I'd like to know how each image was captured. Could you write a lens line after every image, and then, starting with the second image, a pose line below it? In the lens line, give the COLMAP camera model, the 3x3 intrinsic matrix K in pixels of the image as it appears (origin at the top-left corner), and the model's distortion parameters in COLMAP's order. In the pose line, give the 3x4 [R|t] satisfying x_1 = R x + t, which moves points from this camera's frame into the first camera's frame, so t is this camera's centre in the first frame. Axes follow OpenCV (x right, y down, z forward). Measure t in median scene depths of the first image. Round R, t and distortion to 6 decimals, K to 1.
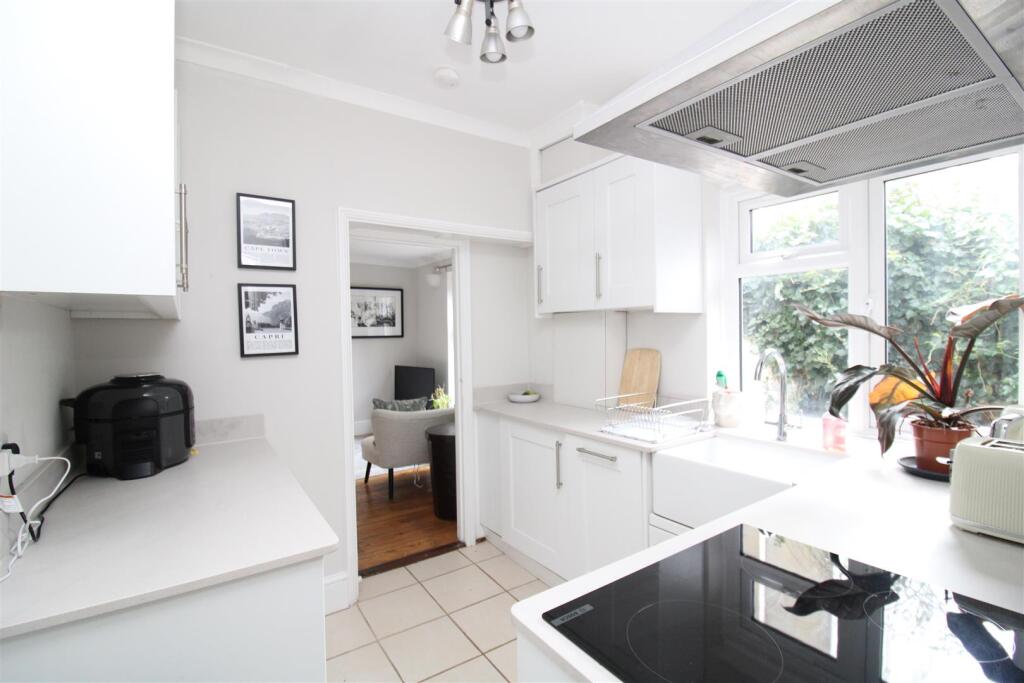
lens RADIAL K [[472.8, 0, 512.0], [0, 472.8, 341.5], [0, 0, 1]] dist [-0.003420, -0.000401]
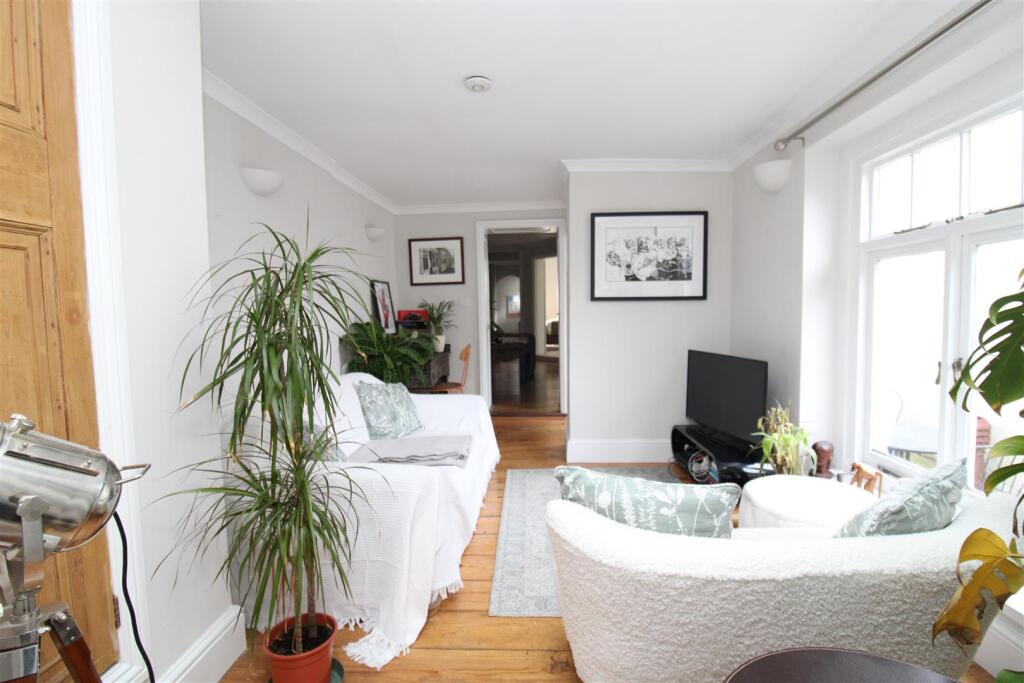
lens RADIAL K [[472.8, 0, 512.0], [0, 472.8, 341.5], [0, 0, 1]] dist [-0.003420, -0.000401]
pose [[0.797337, 0.046576, -0.601734, -0.077332], [-0.015473, 0.998268, 0.056765, 0.013084], [0.603335, -0.035950, 0.796677, 0.432383]]
